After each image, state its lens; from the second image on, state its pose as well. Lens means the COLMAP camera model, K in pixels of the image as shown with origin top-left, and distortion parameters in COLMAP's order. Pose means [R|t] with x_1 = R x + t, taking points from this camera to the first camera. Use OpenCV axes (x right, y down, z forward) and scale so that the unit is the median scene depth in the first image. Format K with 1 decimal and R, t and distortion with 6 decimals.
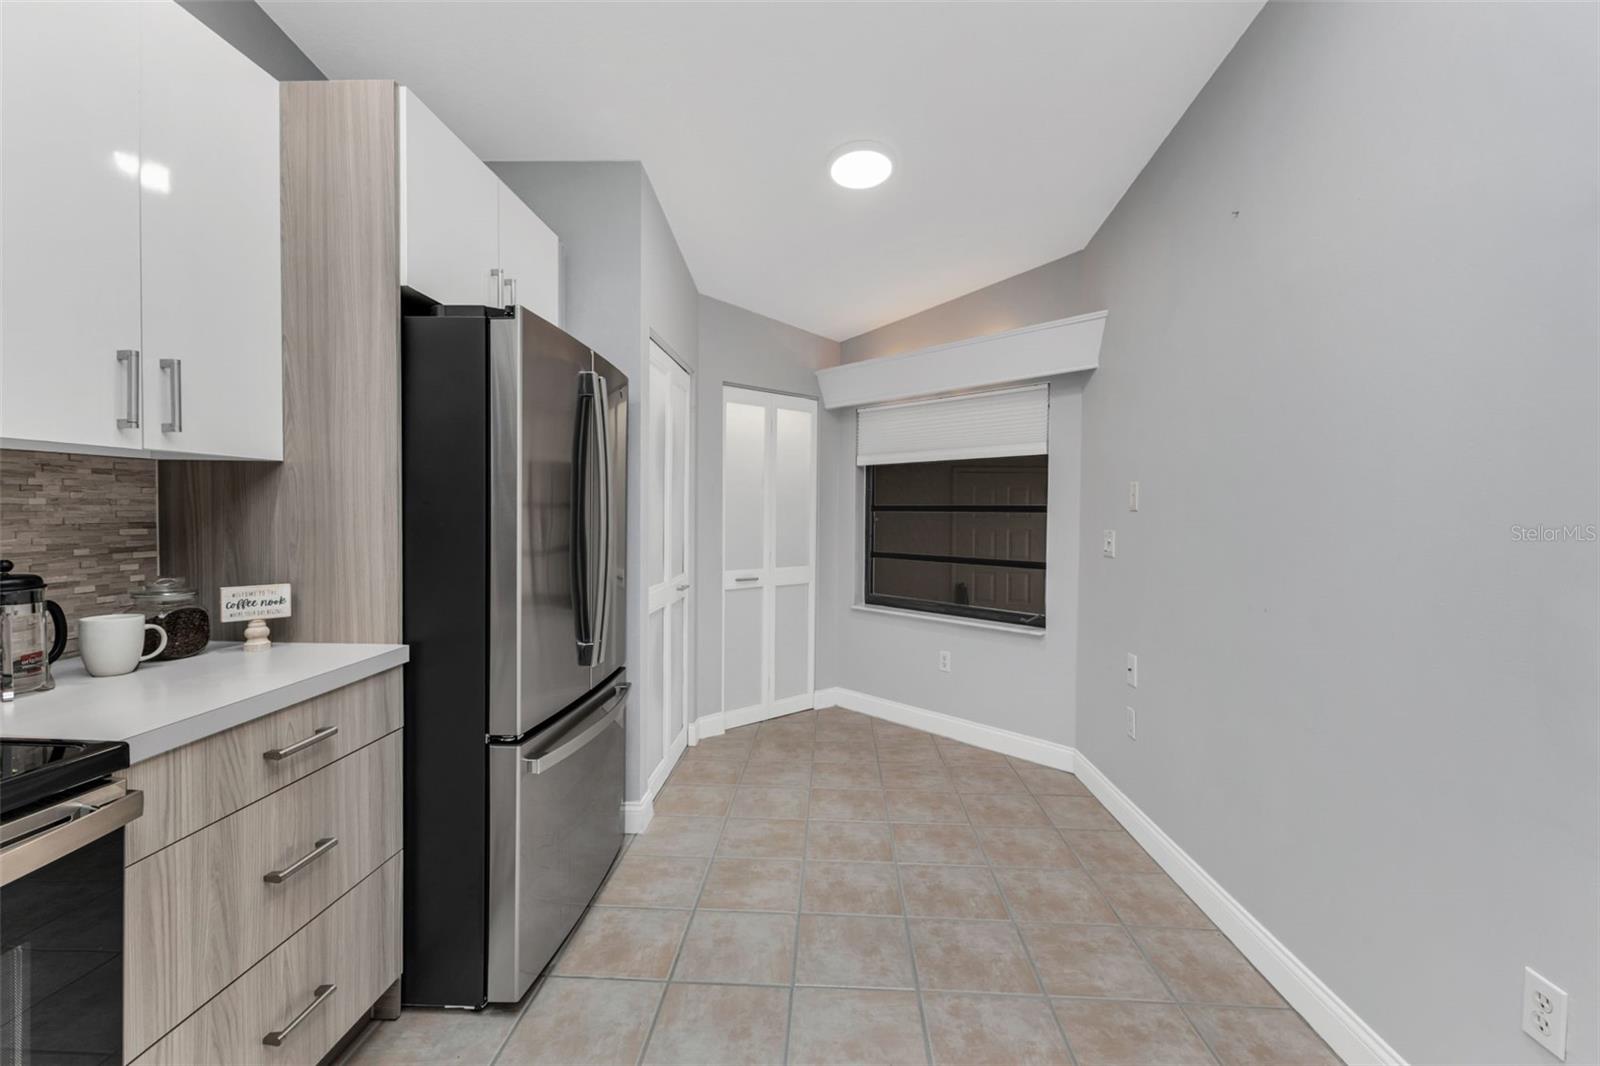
lens RADIAL K [[697.9, 0, 799.5], [0, 697.9, 534.5], [0, 0, 1]] dist [0.001628, -0.001348]
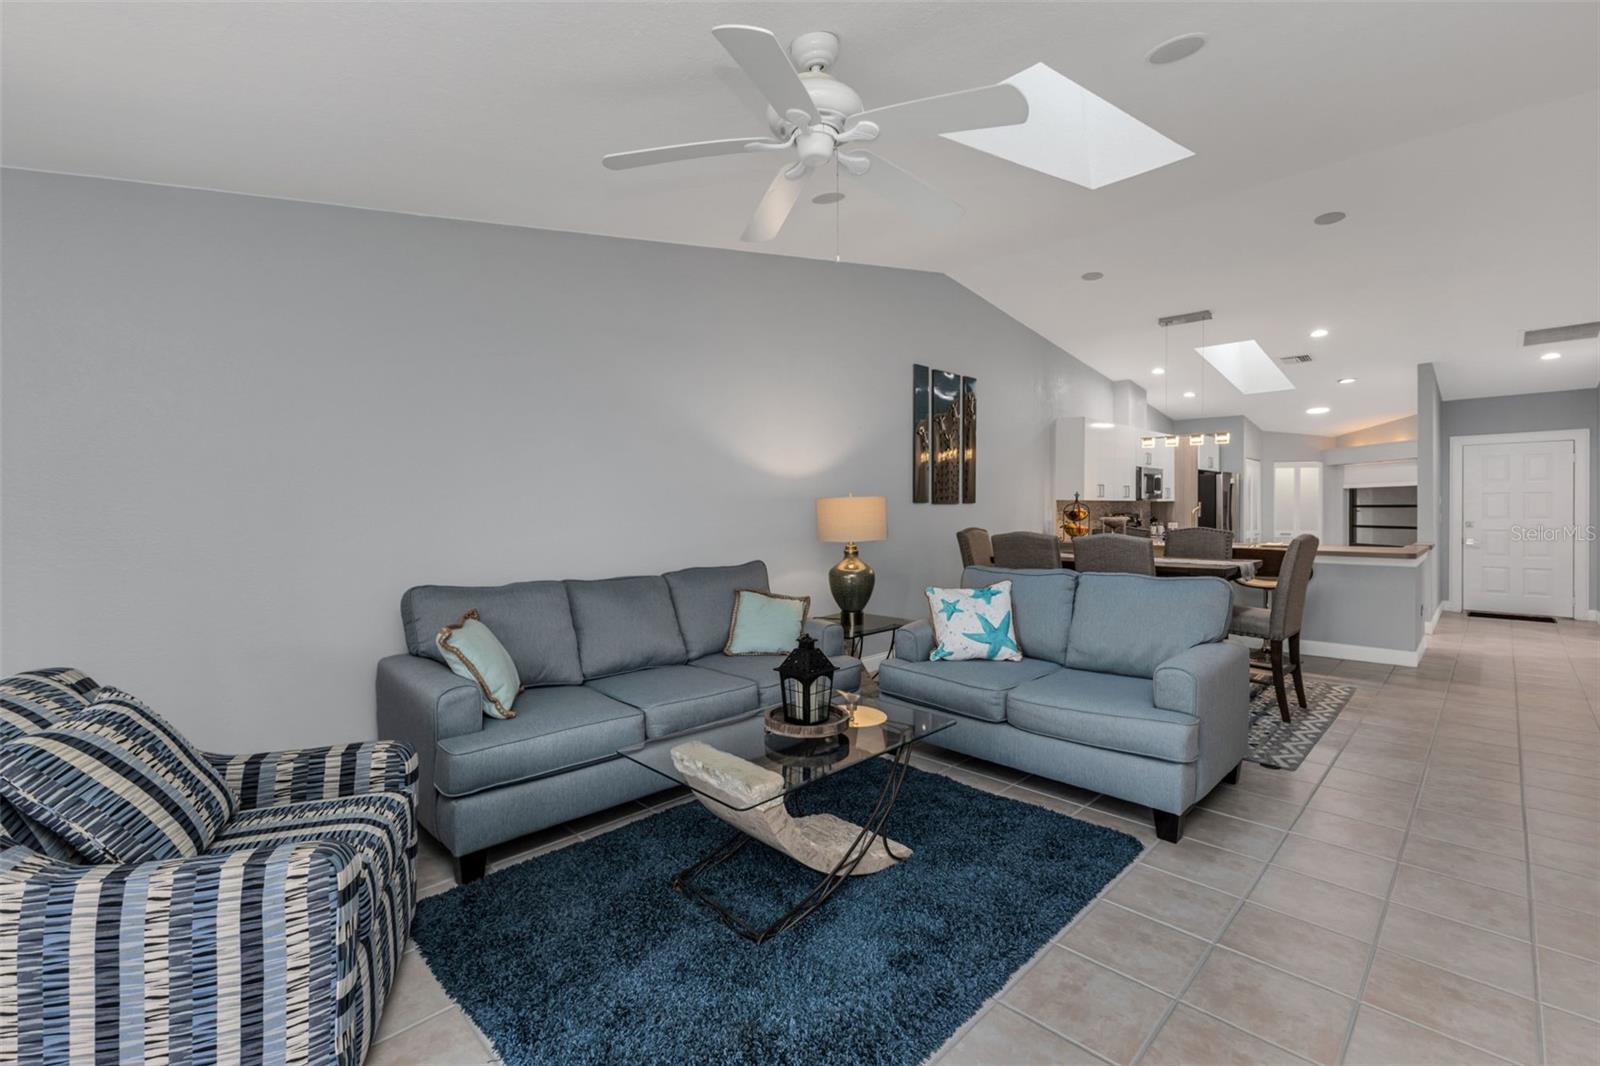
lens RADIAL K [[697.9, 0, 797.4], [0, 697.9, 528.1], [0, 0, 1]] dist [0.001628, -0.001348]
pose [[0.739748, 0.001936, -0.672881, 0.353657], [-0.009707, 0.999923, -0.007795, 0.082527], [0.672814, 0.012298, 0.739710, -2.308737]]
